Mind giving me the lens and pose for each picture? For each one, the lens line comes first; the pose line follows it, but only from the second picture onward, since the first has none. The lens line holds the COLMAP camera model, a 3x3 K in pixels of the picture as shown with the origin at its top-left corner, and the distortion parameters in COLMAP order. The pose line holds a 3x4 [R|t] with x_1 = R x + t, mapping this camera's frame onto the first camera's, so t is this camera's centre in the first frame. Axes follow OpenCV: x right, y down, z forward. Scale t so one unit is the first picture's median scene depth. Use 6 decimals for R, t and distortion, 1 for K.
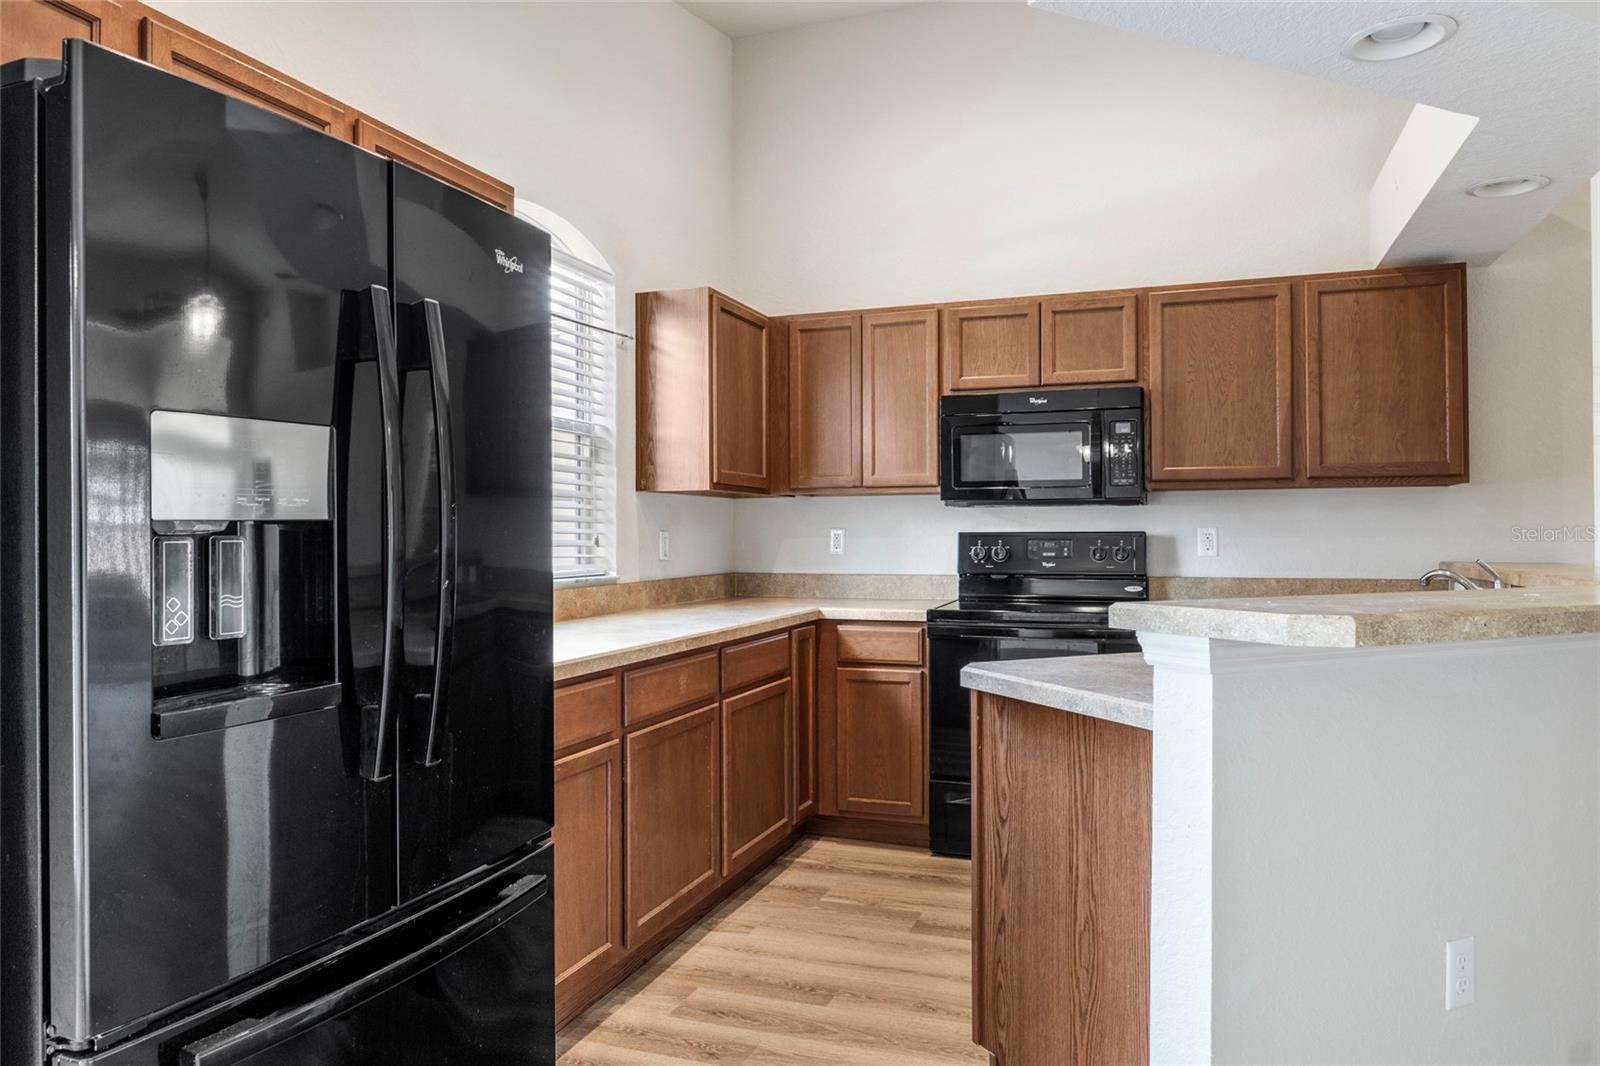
lens RADIAL K [[1096.6, 0, 798.9], [0, 1096.6, 533.1], [0, 0, 1]] dist [-0.002912, -0.002231]
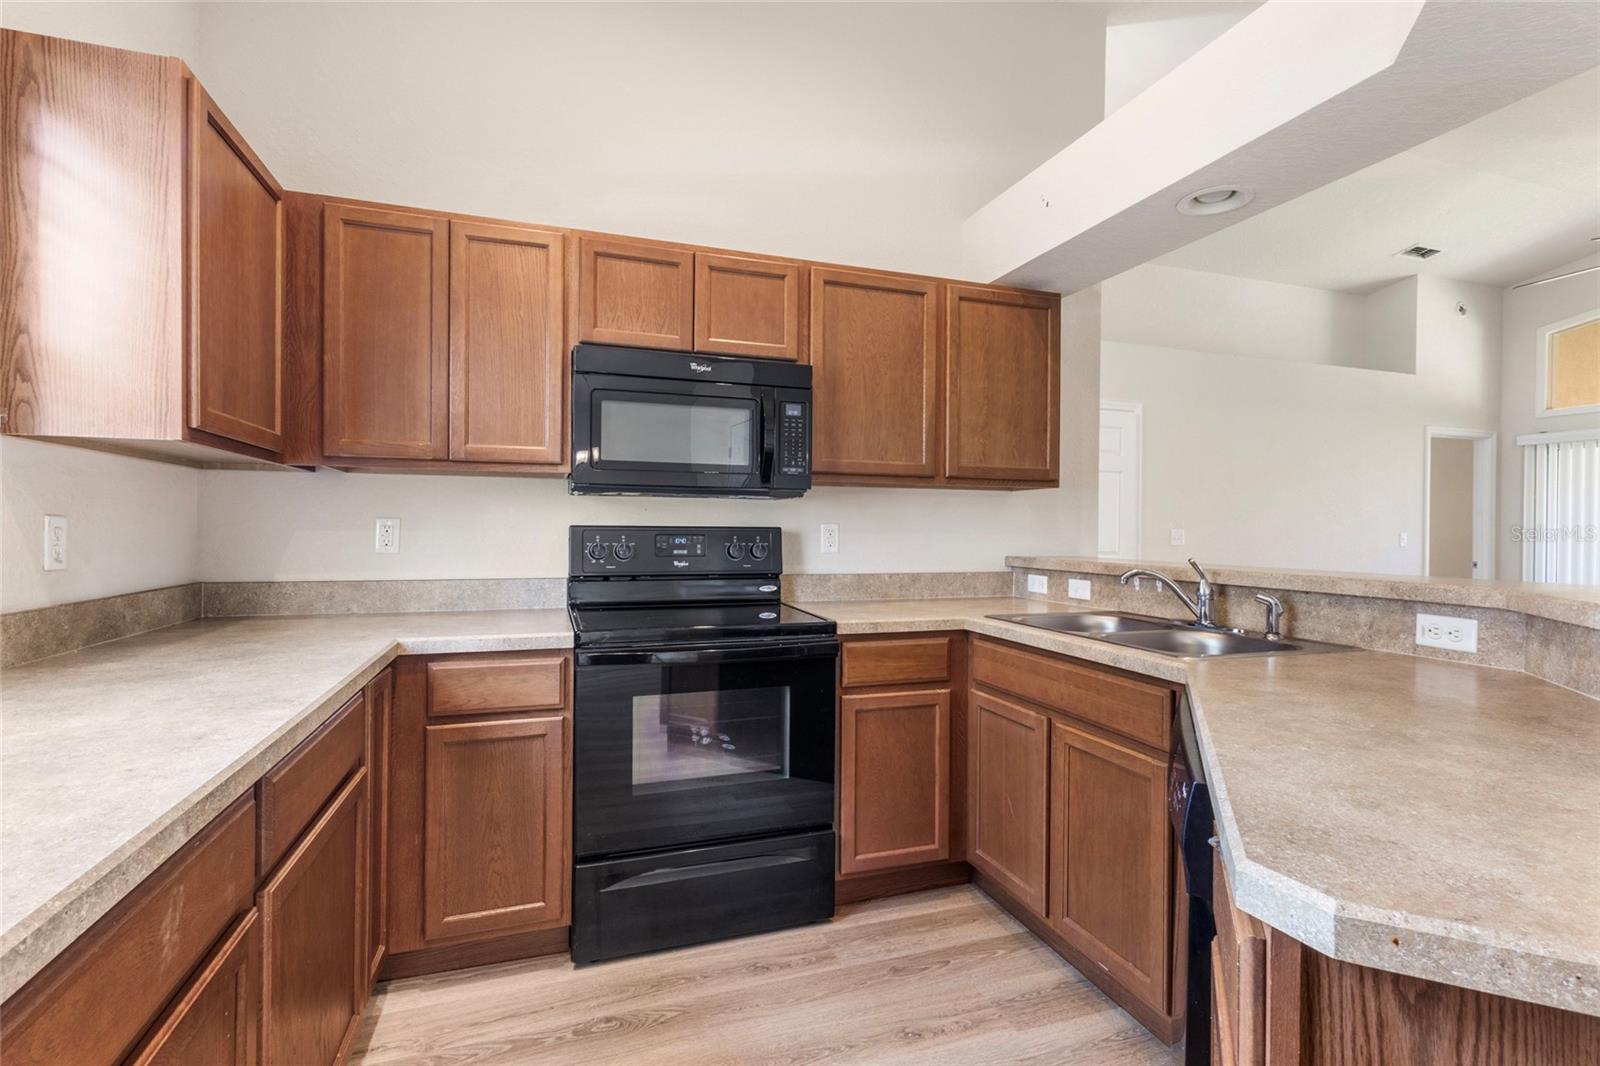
lens RADIAL K [[744.3, 0, 805.1], [0, 744.3, 532.1], [0, 0, 1]] dist [0.003791, 0.002446]
pose [[0.772895, 0.007972, 0.634484, -0.075530], [-0.010597, 0.999944, 0.000345, 0.002494], [-0.634445, -0.006990, 0.772936, 0.510138]]
